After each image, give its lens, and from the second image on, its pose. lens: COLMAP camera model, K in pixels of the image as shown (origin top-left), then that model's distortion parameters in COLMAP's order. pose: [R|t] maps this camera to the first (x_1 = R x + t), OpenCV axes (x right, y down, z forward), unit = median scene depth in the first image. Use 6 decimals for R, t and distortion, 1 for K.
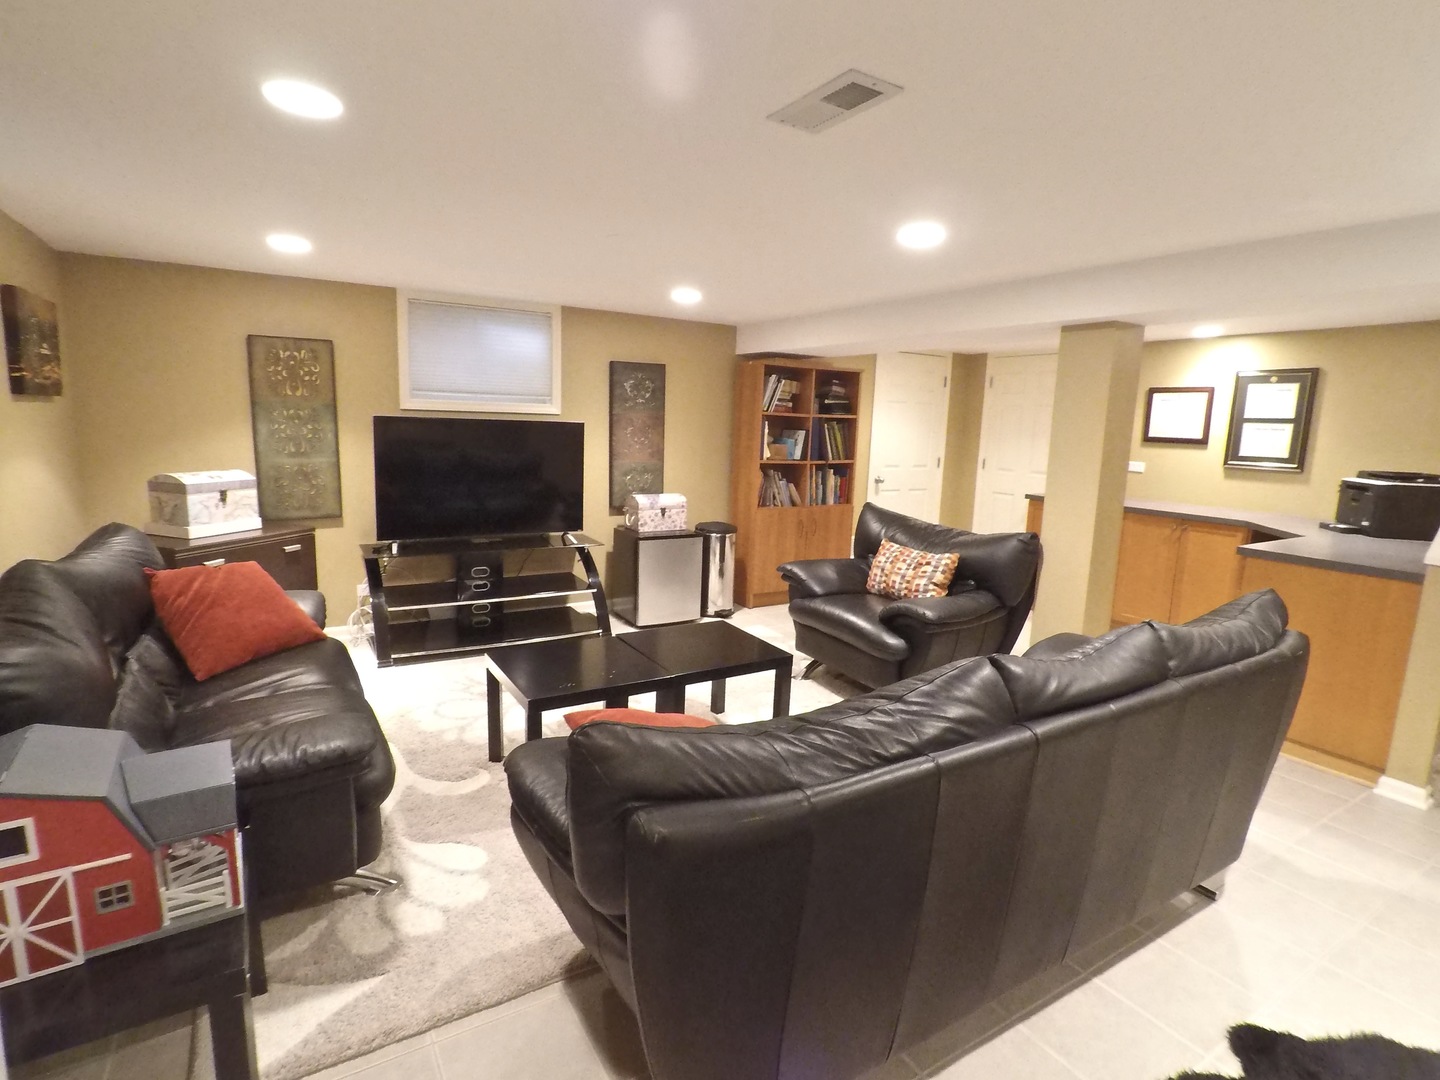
lens RADIAL K [[728.8, 0, 716.3], [0, 728.8, 542.4], [0, 0, 1]] dist [-0.019613, 0.003394]
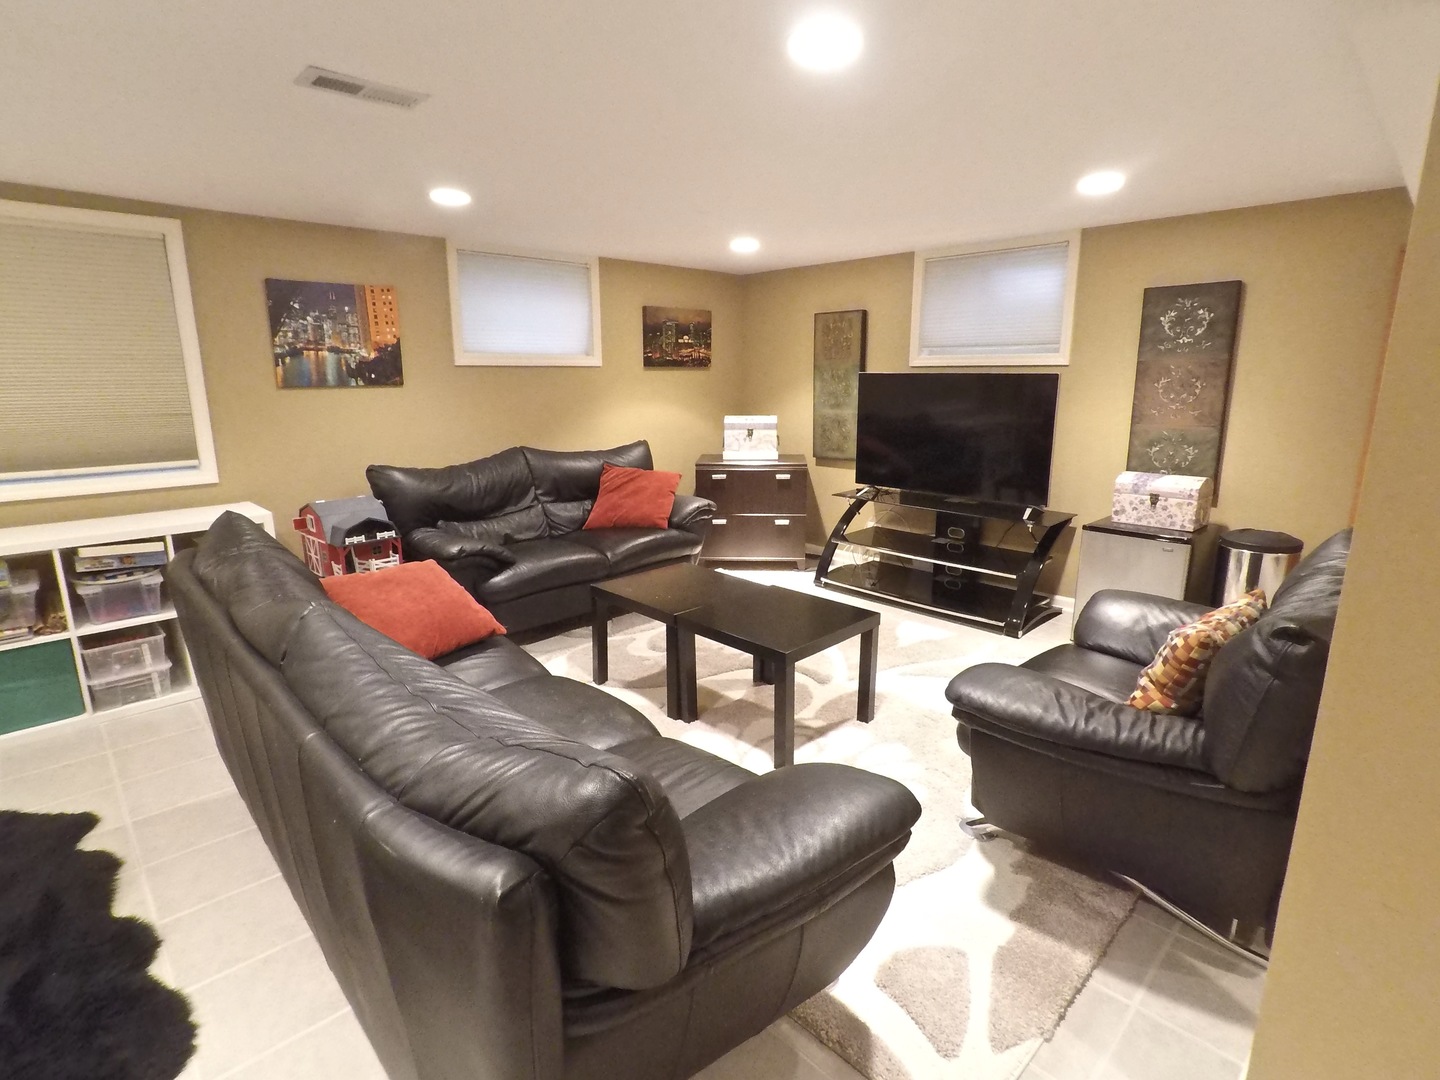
lens RADIAL K [[728.8, 0, 719.6], [0, 728.8, 537.2], [0, 0, 1]] dist [-0.019613, 0.003394]
pose [[0.228339, 0.178911, -0.957002, 0.523113], [-0.149934, 0.977706, 0.147007, -0.048096], [0.961967, 0.109920, 0.250073, 0.447823]]
